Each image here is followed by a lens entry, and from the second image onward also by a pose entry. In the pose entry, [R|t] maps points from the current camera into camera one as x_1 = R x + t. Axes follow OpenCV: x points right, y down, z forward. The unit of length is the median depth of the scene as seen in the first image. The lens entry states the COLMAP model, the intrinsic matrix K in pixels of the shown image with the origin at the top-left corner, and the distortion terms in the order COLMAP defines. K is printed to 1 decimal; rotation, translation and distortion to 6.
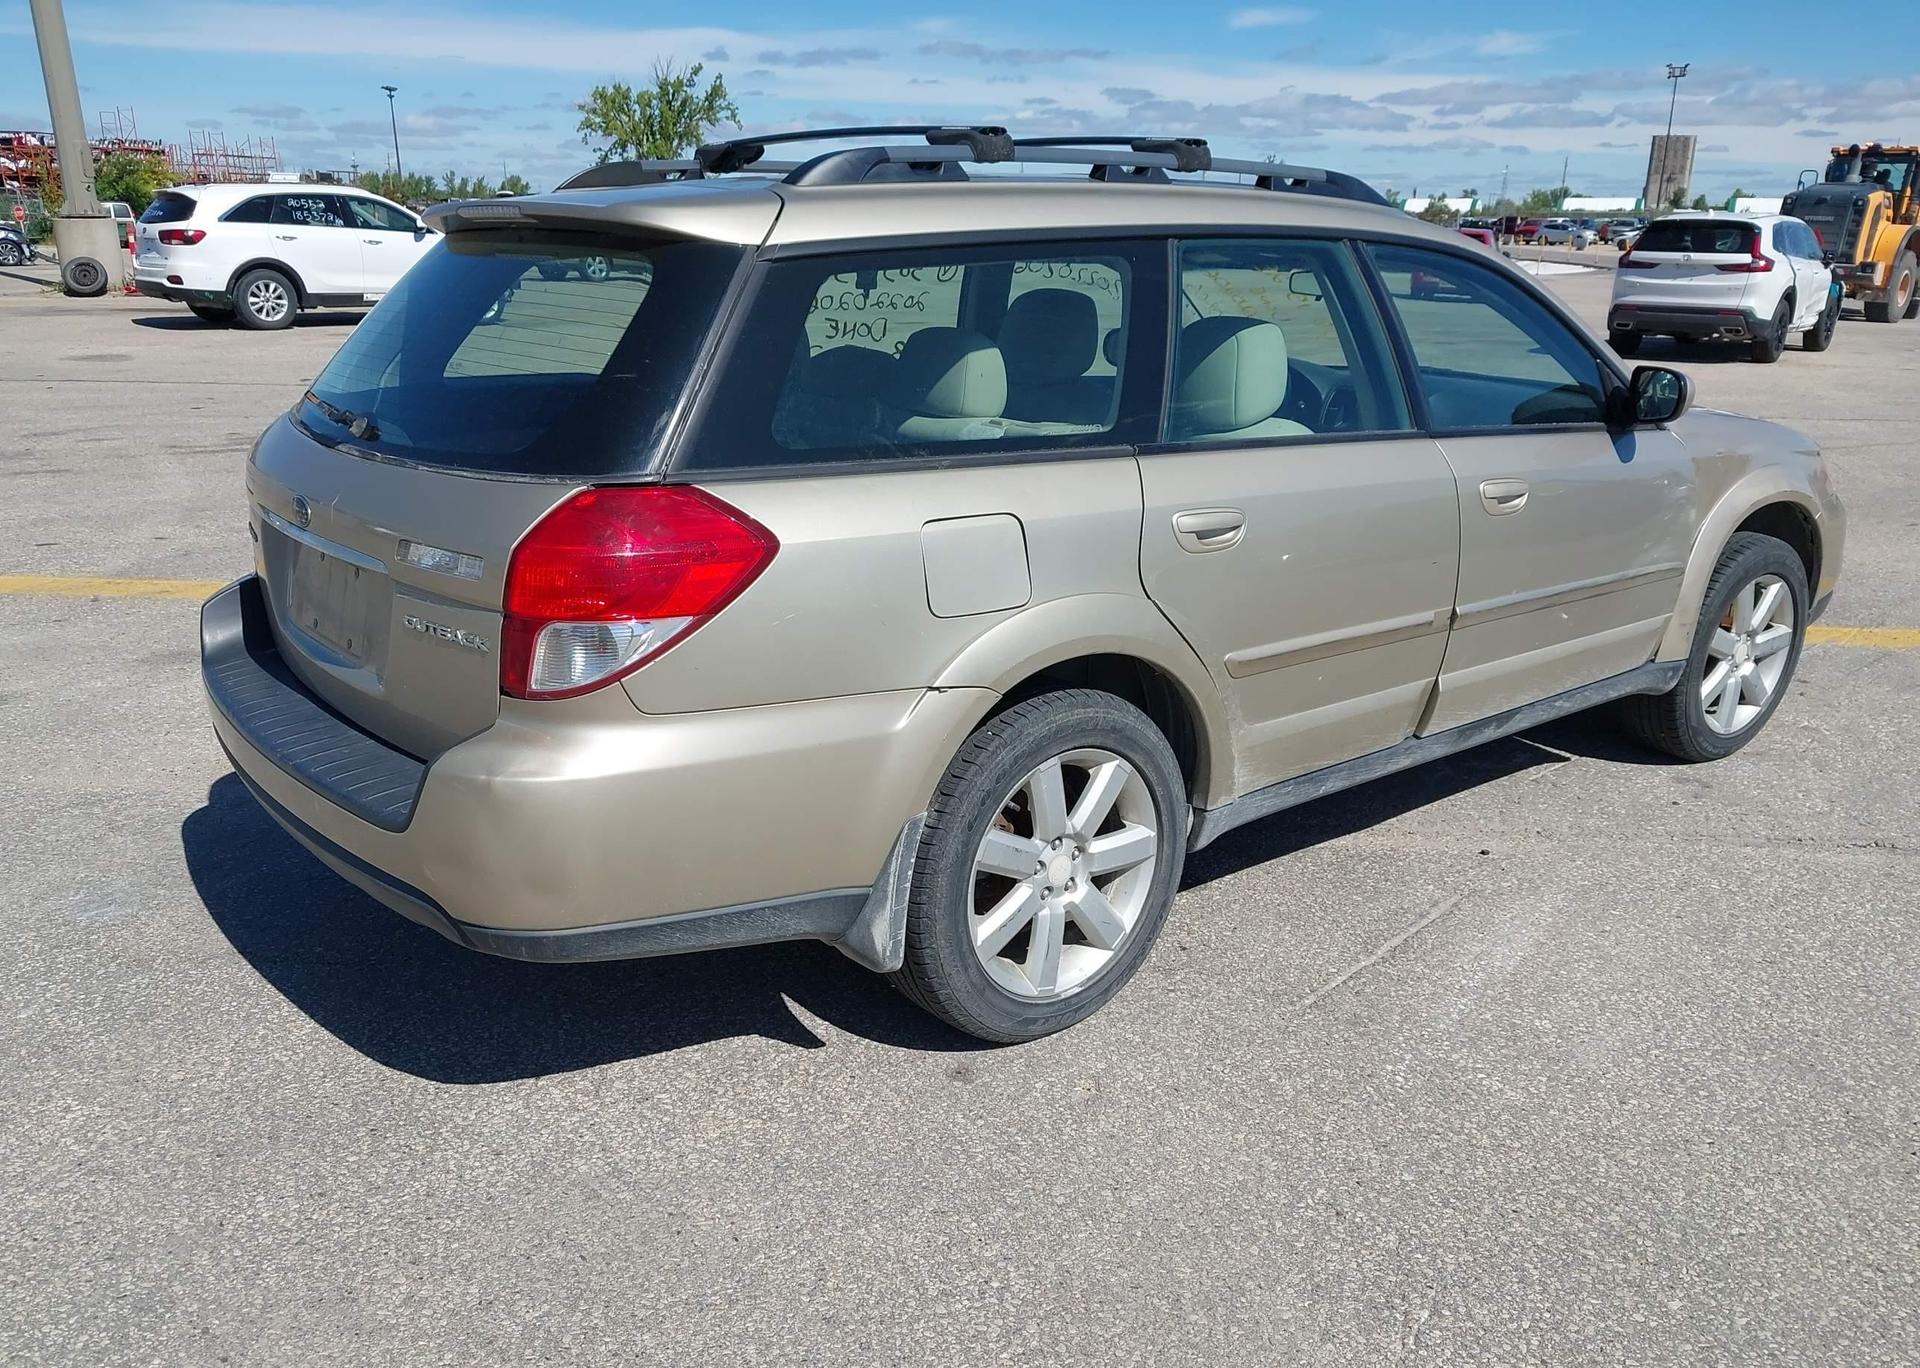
lens RADIAL K [[1539.6, 0, 948.2], [0, 1539.6, 699.0], [0, 0, 1]] dist [0.016973, -0.018923]
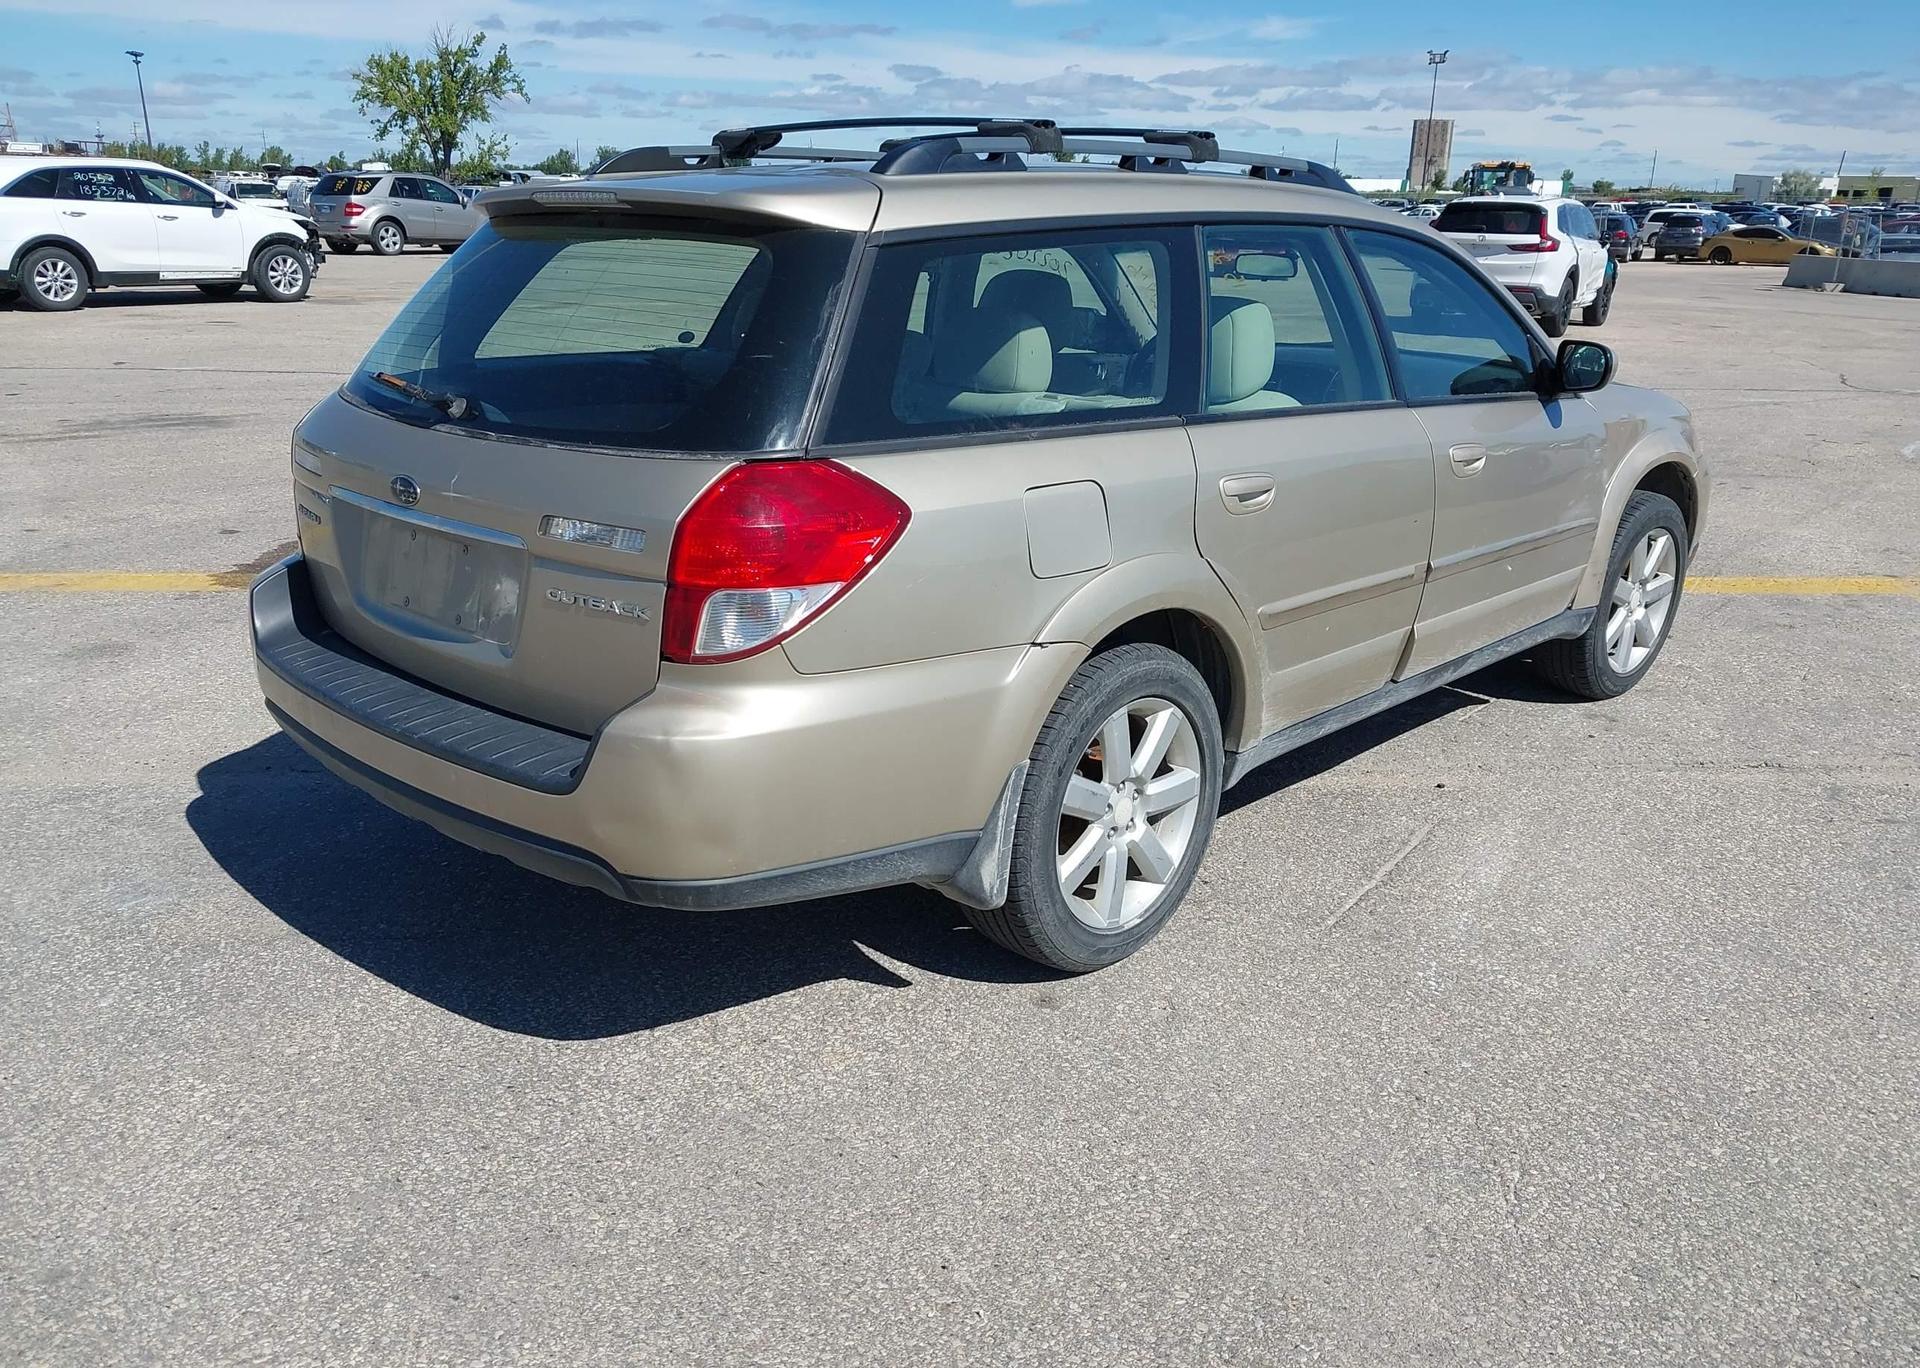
lens RADIAL K [[1539.6, 0, 949.0], [0, 1539.6, 697.9], [0, 0, 1]] dist [0.016973, -0.018923]
pose [[0.991348, -0.035905, 0.126257, -0.176144], [0.034284, 0.999300, 0.014994, 0.010947], [-0.126707, -0.010536, 0.991884, -0.055212]]
